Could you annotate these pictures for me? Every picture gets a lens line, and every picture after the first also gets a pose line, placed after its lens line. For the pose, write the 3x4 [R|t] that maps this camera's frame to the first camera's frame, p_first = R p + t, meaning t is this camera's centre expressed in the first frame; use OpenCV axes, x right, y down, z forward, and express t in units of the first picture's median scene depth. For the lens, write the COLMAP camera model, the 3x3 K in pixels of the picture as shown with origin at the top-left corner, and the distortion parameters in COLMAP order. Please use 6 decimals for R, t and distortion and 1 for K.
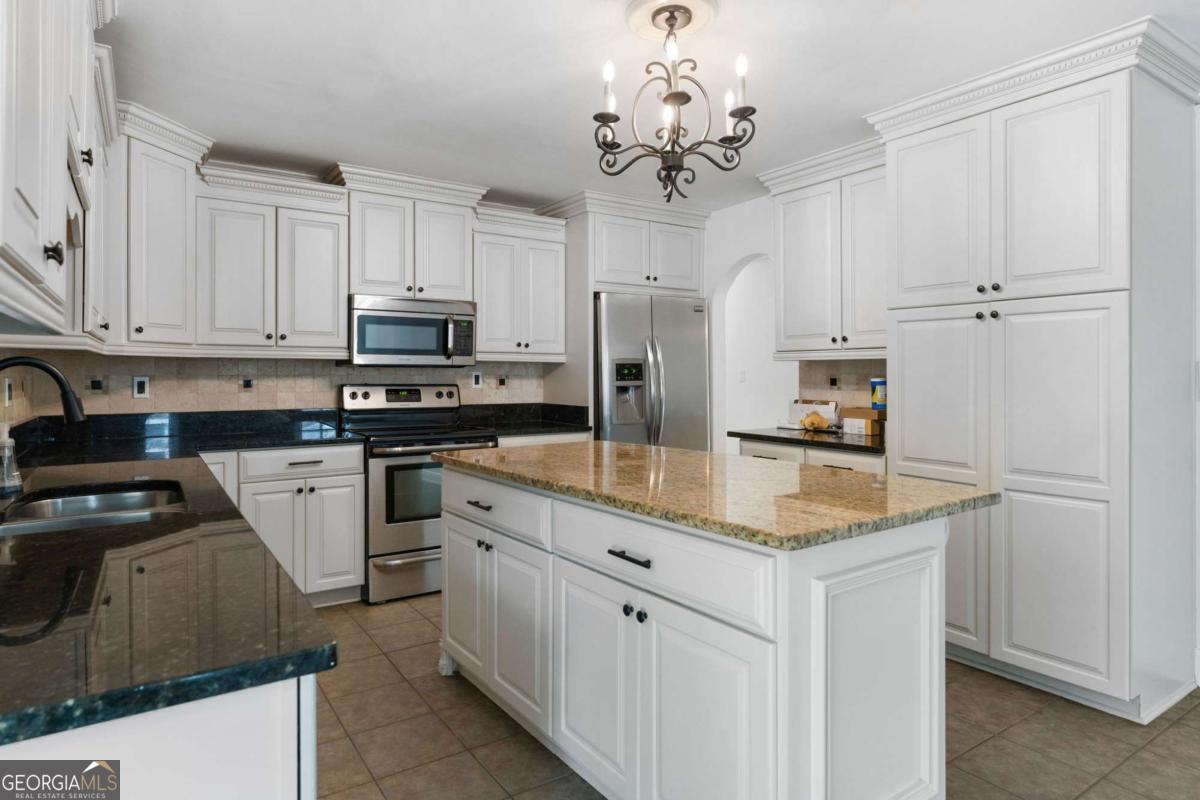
lens RADIAL K [[712.4, 0, 612.7], [0, 712.4, 376.4], [0, 0, 1]] dist [0.002049, -0.001878]
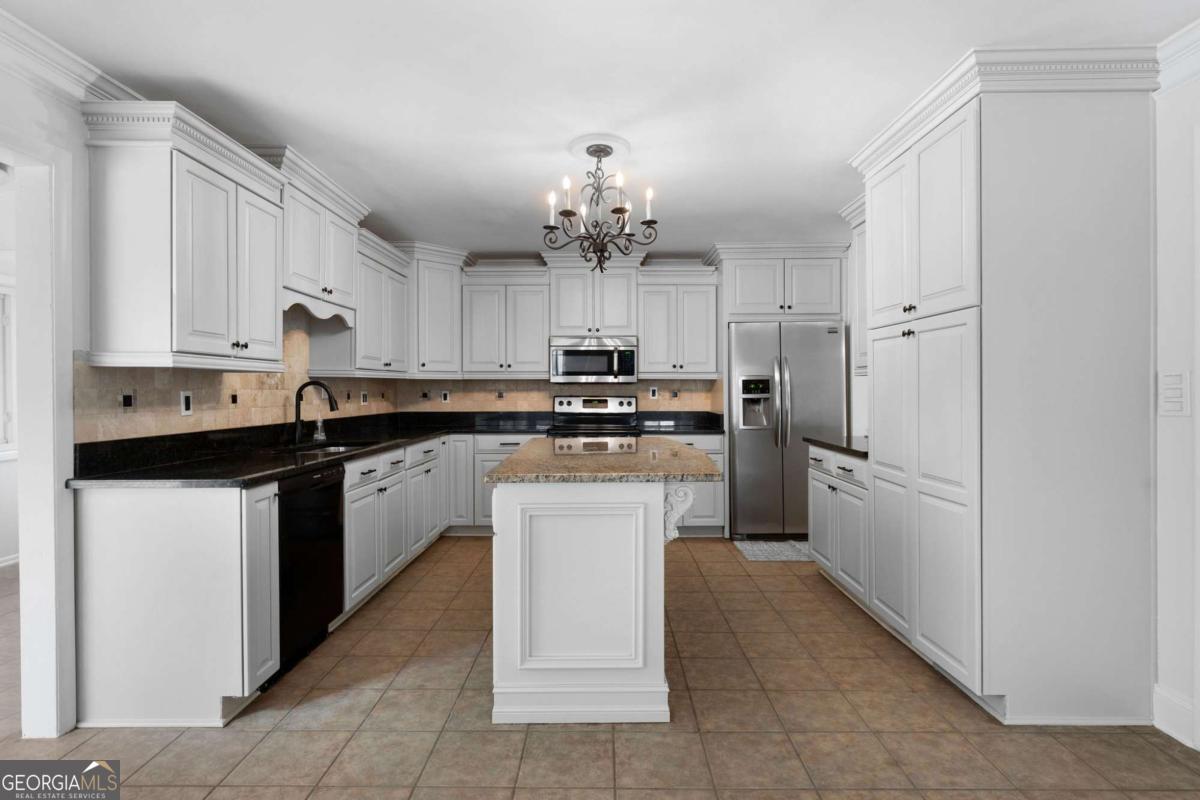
lens RADIAL K [[656.3, 0, 604.2], [0, 656.3, 396.1], [0, 0, 1]] dist [0.000124, -0.000944]
pose [[0.812119, 0.002971, -0.583484, 0.511933], [0.000398, 0.999984, 0.005646, 0.003899], [0.583492, -0.004817, 0.812105, -0.068608]]
